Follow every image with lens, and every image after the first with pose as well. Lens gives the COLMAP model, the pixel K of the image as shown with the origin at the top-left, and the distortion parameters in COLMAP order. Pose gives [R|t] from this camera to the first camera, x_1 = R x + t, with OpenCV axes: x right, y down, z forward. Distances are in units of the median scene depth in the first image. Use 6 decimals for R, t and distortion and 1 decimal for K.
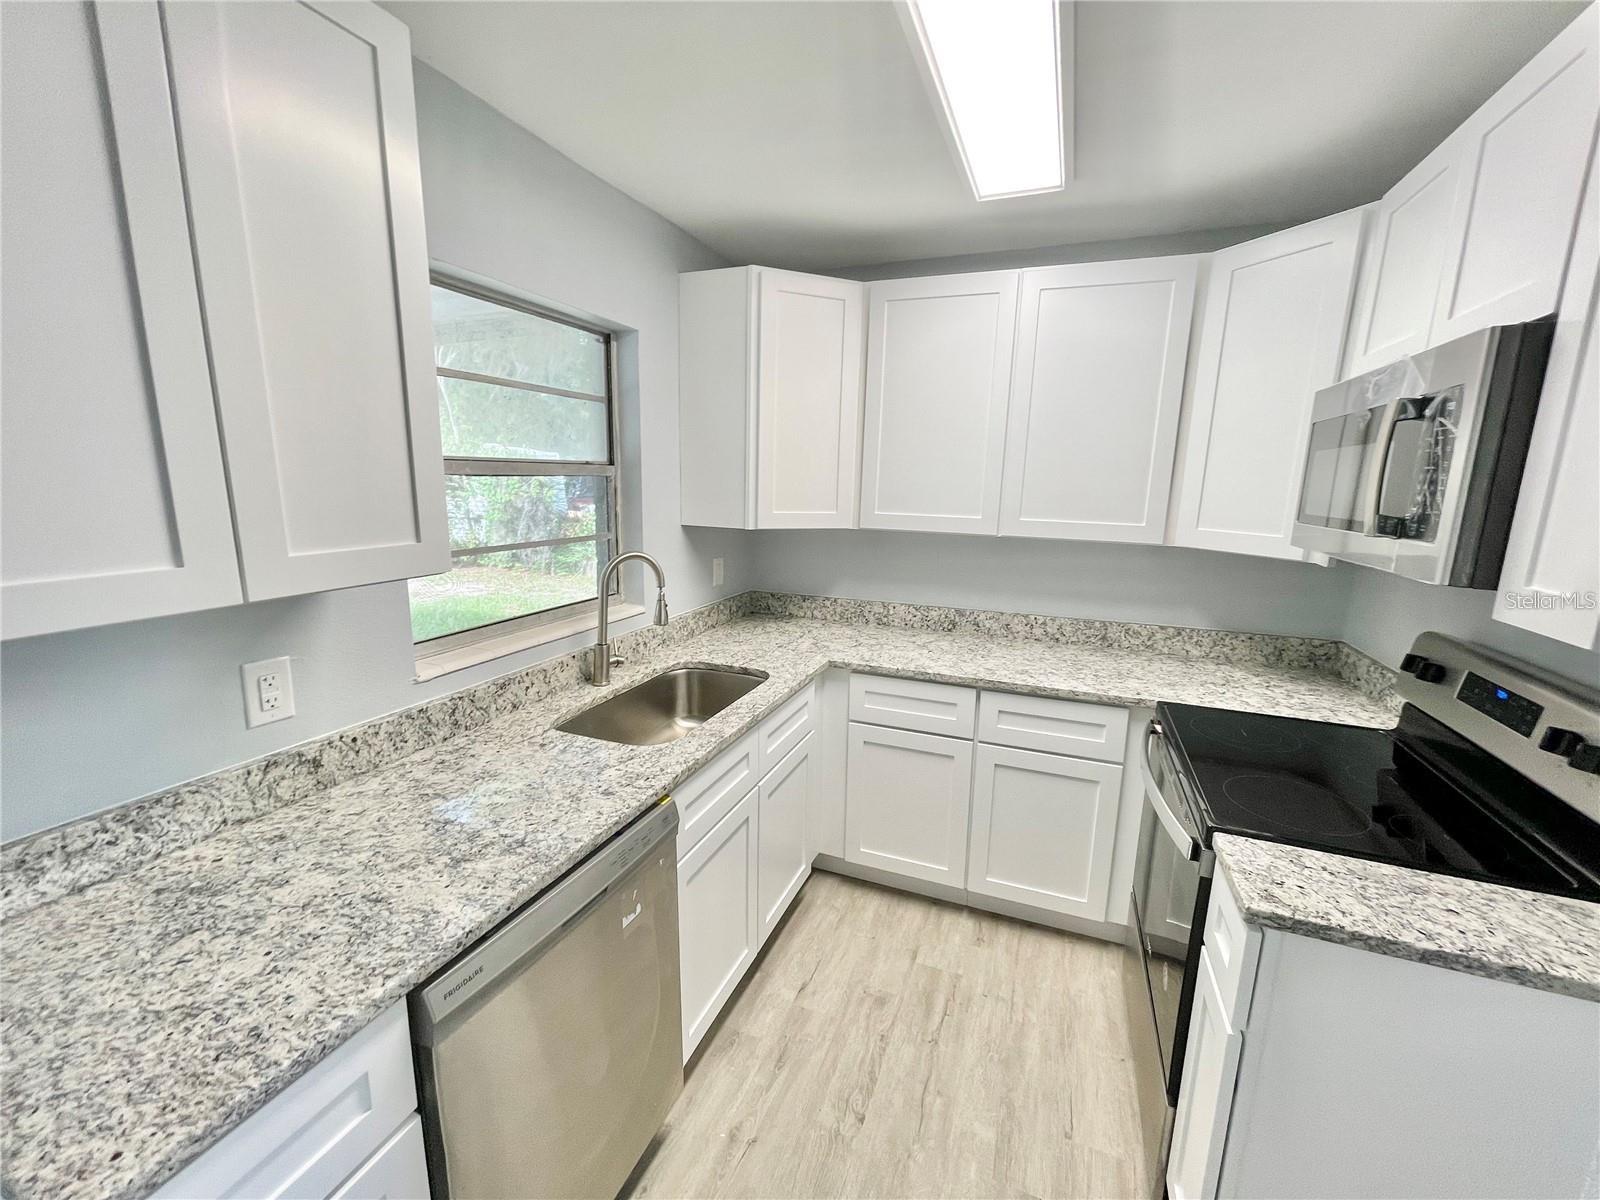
lens RADIAL K [[650.1, 0, 799.3], [0, 650.1, 599.6], [0, 0, 1]] dist [0.001147, -0.000658]
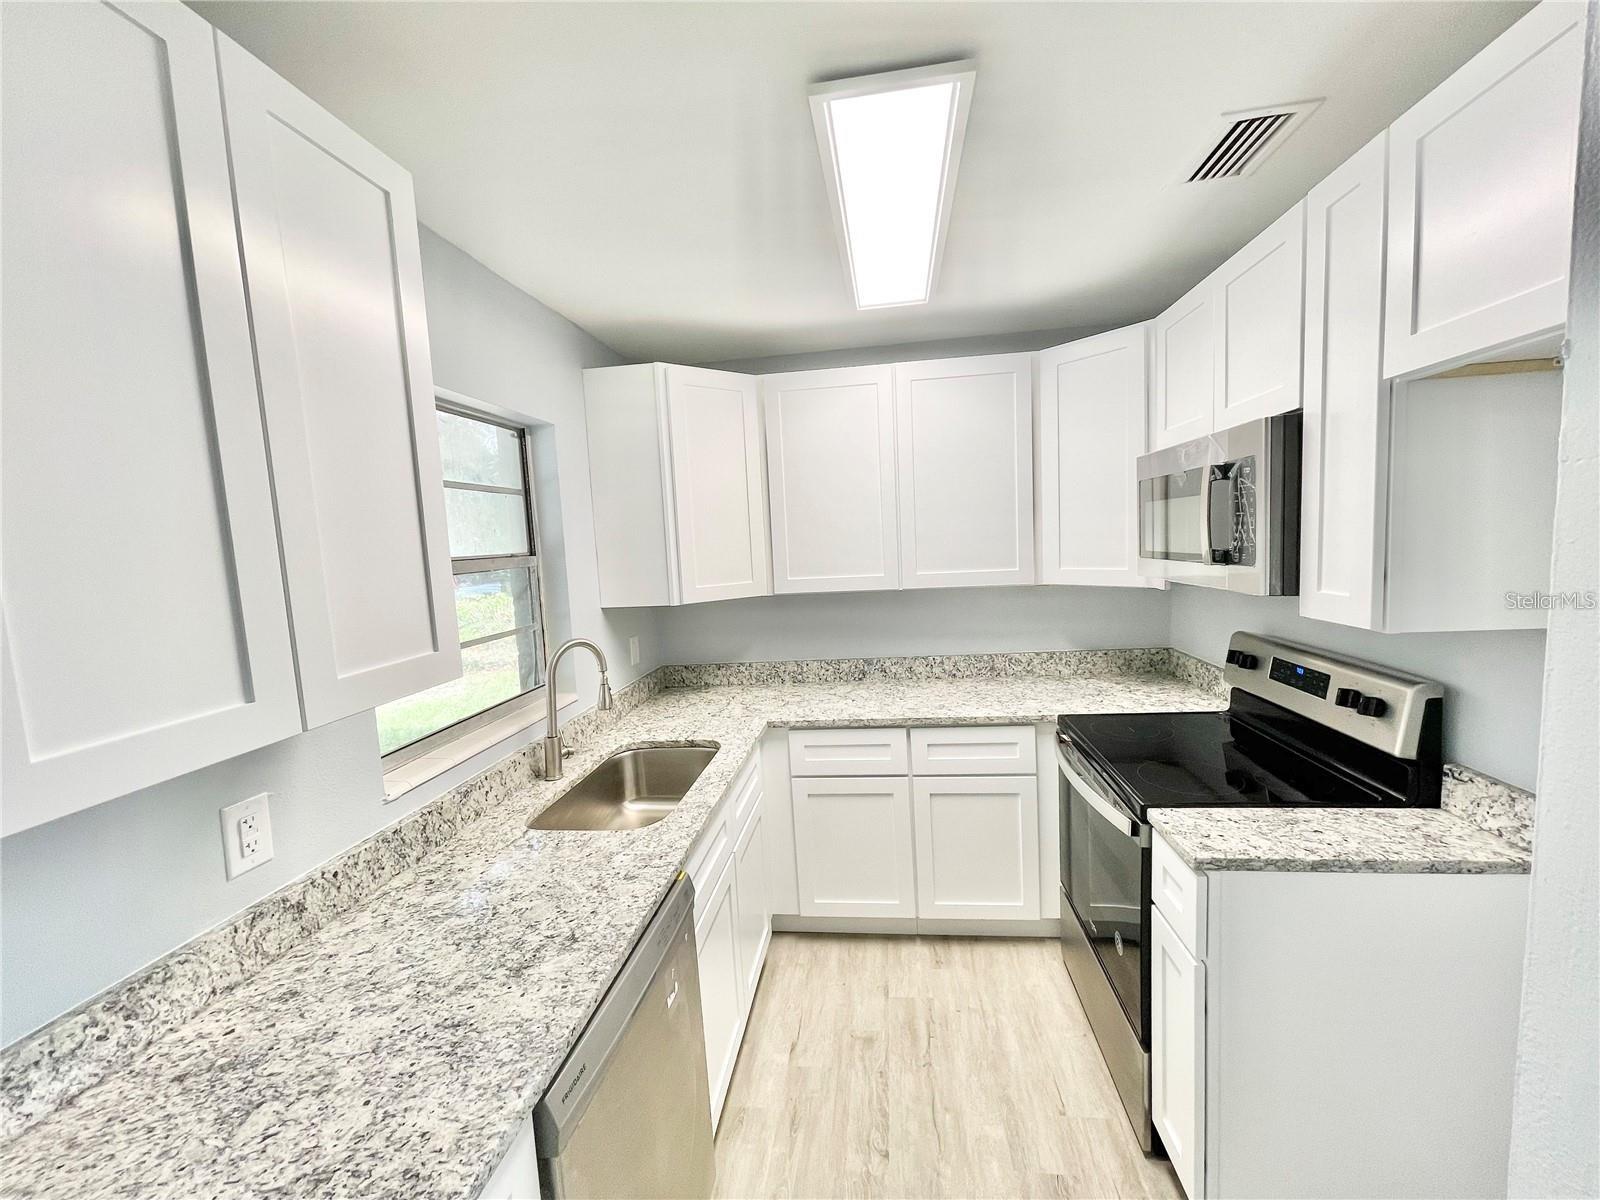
lens RADIAL K [[650.1, 0, 801.4], [0, 650.1, 599.8], [0, 0, 1]] dist [0.001147, -0.000658]
pose [[0.965062, -0.096780, 0.243493, -0.224742], [0.119965, 0.989367, -0.082231, -0.013702], [-0.232946, 0.108569, 0.966410, -0.081200]]
